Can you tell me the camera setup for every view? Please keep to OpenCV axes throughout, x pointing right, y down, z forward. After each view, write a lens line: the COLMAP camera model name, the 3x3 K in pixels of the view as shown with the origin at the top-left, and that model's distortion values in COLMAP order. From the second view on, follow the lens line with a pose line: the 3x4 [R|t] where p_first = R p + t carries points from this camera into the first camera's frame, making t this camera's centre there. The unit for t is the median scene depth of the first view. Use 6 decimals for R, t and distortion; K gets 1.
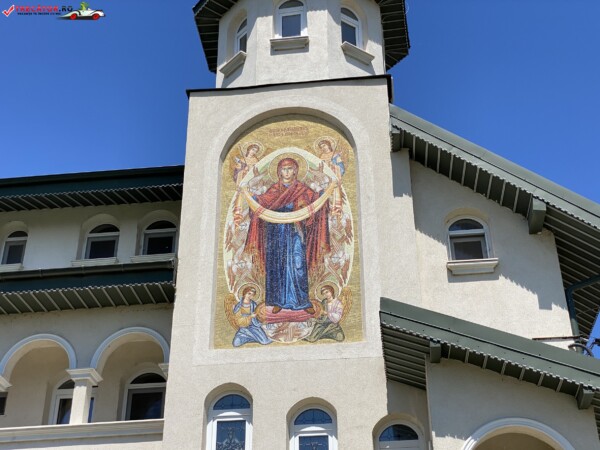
lens RADIAL K [[887.2, 0, 300.0], [0, 887.2, 225.0], [0, 0, 1]] dist [0.109542, -0.063163]
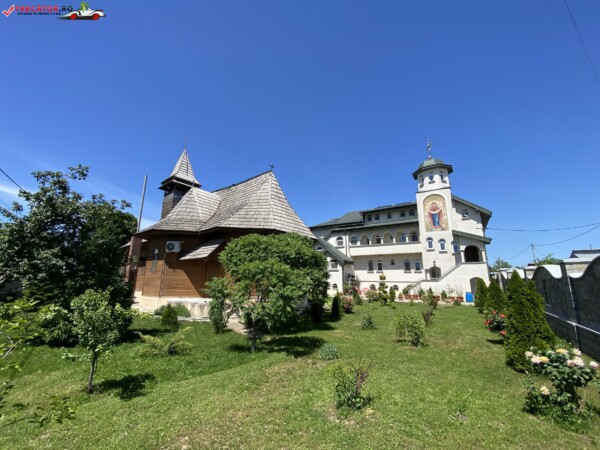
lens RADIAL K [[241.7, 0, 298.1], [0, 241.7, 226.2], [0, 0, 1]] dist [0.042770, -0.035075]
pose [[0.894684, -0.082154, -0.439081, -0.146331], [0.218330, 0.937959, 0.269378, -0.680706], [0.389709, -0.336872, 0.857114, -1.159254]]
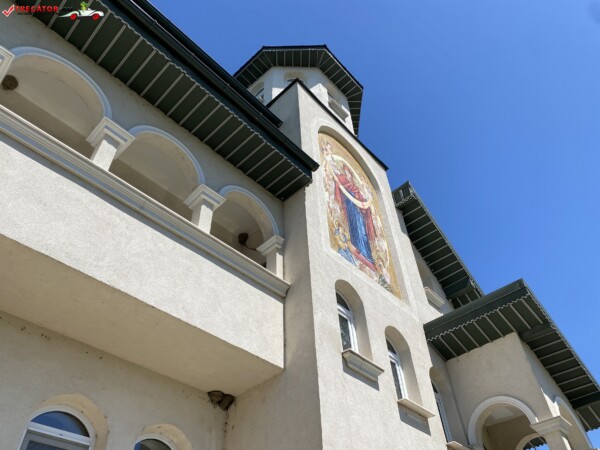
lens RADIAL K [[456.6, 0, 301.0], [0, 456.6, 230.7], [0, 0, 1]] dist [0.065948, -0.090883]
pose [[0.594706, 0.565023, 0.571904, -0.428569], [-0.386789, 0.824722, -0.412587, 0.344813], [-0.704783, 0.024162, 0.709011, 0.583536]]
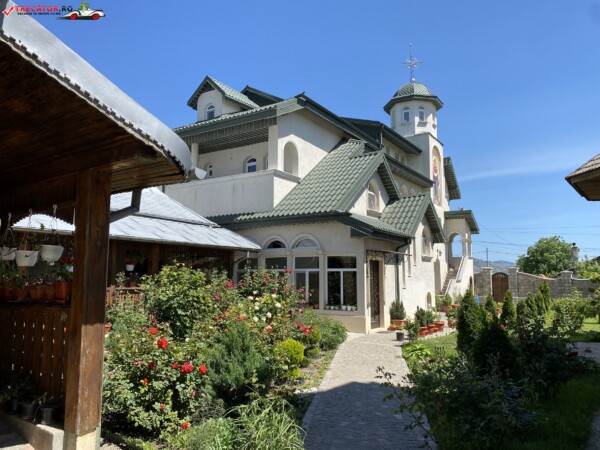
lens RADIAL K [[448.4, 0, 294.7], [0, 448.4, 222.8], [0, 0, 1]] dist [0.165231, -0.429790]
pose [[0.450252, 0.122520, 0.884456, -2.407014], [-0.467954, 0.875991, 0.116875, 0.277371], [-0.760456, -0.466507, 0.451750, 0.386247]]
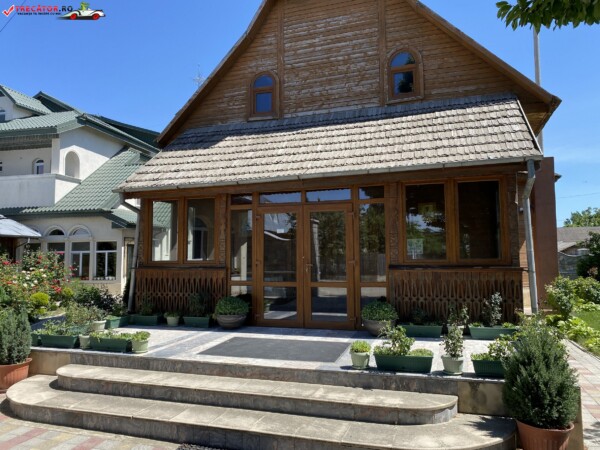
lens RADIAL K [[458.0, 0, 298.7], [0, 458.0, 221.3], [0, 0, 1]] dist [0.017428, -0.006677]
pose [[0.107996, 0.089319, 0.990131, -2.882455], [-0.501949, 0.864585, -0.023245, 0.058871], [-0.858128, -0.494485, 0.138206, -0.008901]]
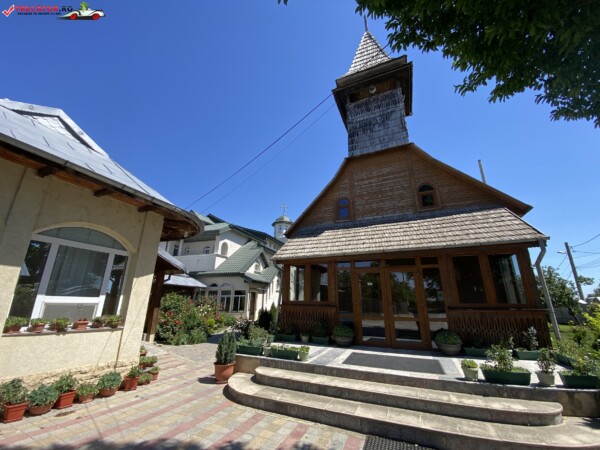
lens RADIAL K [[241.7, 0, 298.1], [0, 241.7, 226.2], [0, 0, 1]] dist [0.042770, -0.035075]
pose [[0.210447, 0.305740, 0.928566, -2.857277], [-0.512253, 0.843488, -0.161632, 0.135623], [-0.832652, -0.441646, 0.334126, 0.107939]]
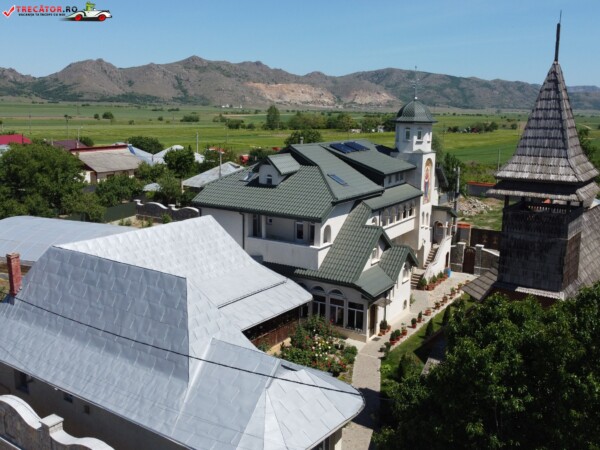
lens RADIAL K [[592.3, 0, 300.0], [0, 592.3, 225.0], [0, 0, 1]] dist [-0.019188, -0.007656]
pose [[0.423041, -0.159996, 0.891873, -3.988691], [-0.477935, 0.796832, 0.369644, -0.836852], [-0.769814, -0.582632, 0.260625, 0.458411]]
